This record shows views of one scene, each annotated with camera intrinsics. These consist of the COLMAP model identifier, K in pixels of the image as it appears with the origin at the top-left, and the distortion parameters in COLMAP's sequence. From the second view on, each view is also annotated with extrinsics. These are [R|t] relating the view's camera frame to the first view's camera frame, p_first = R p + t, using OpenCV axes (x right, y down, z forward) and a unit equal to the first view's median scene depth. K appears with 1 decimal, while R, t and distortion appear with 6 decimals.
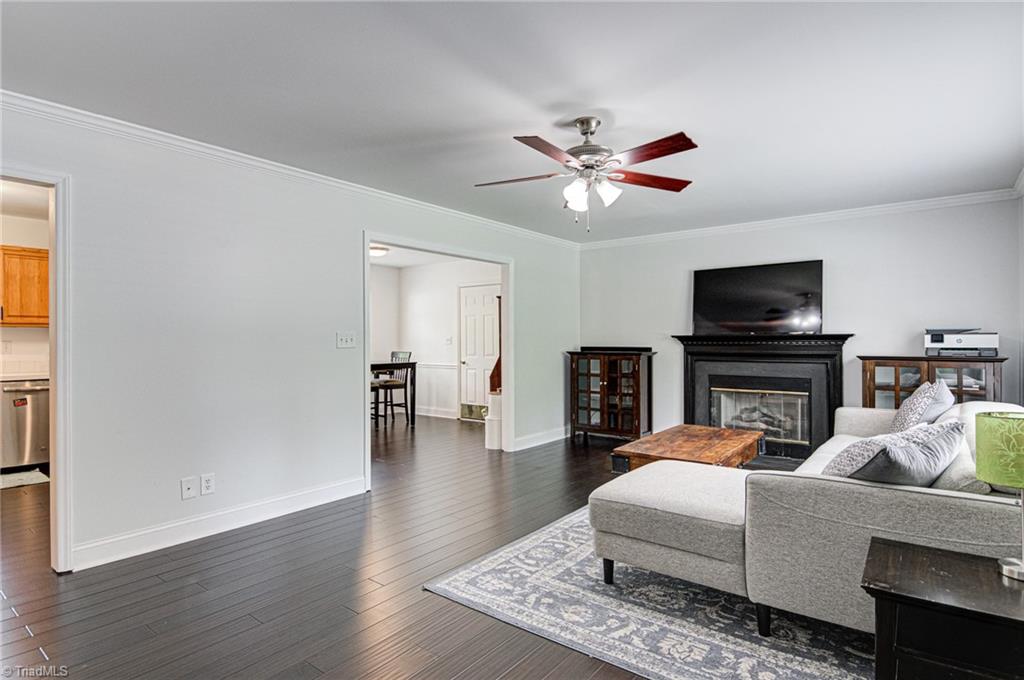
lens RADIAL K [[531.4, 0, 517.9], [0, 531.4, 338.7], [0, 0, 1]] dist [0.013379, -0.015544]
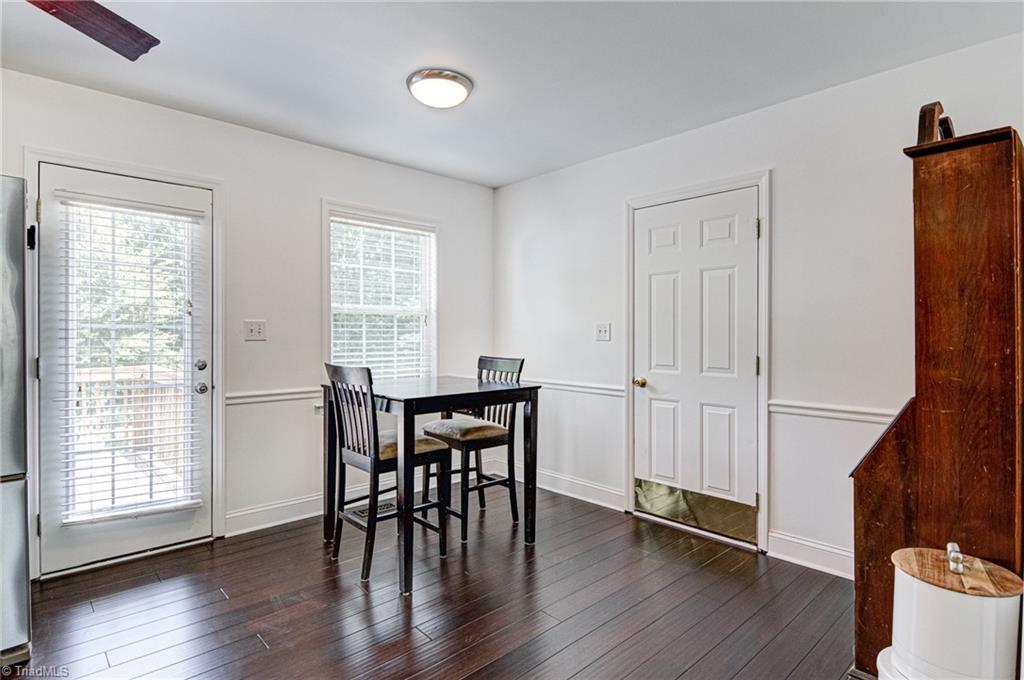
lens RADIAL K [[531.4, 0, 511.7], [0, 531.4, 337.6], [0, 0, 1]] dist [0.013379, -0.015544]
pose [[0.986552, 0.004814, -0.163375, -0.145813], [-0.002544, 0.999897, 0.014098, 0.002206], [0.163426, -0.013493, 0.986463, 0.599496]]
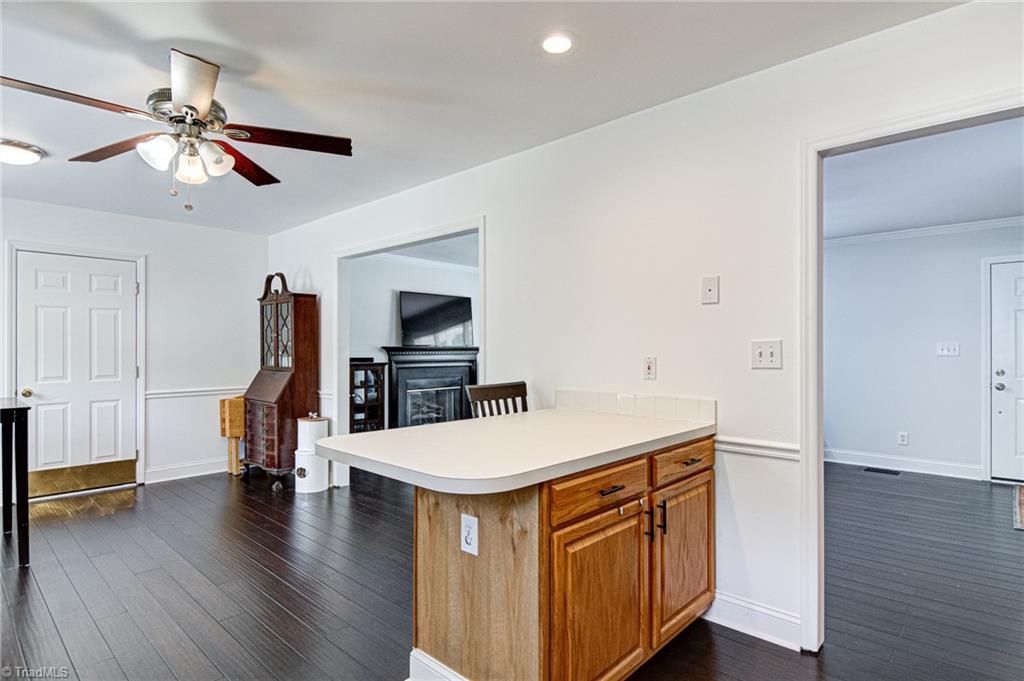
lens RADIAL K [[531.4, 0, 510.0], [0, 531.4, 347.8], [0, 0, 1]] dist [0.013379, -0.015544]
pose [[0.112907, 0.005121, 0.993592, -0.613325], [-0.004916, 0.999977, -0.004595, -0.000268], [-0.993593, -0.004366, 0.112930, 0.498366]]
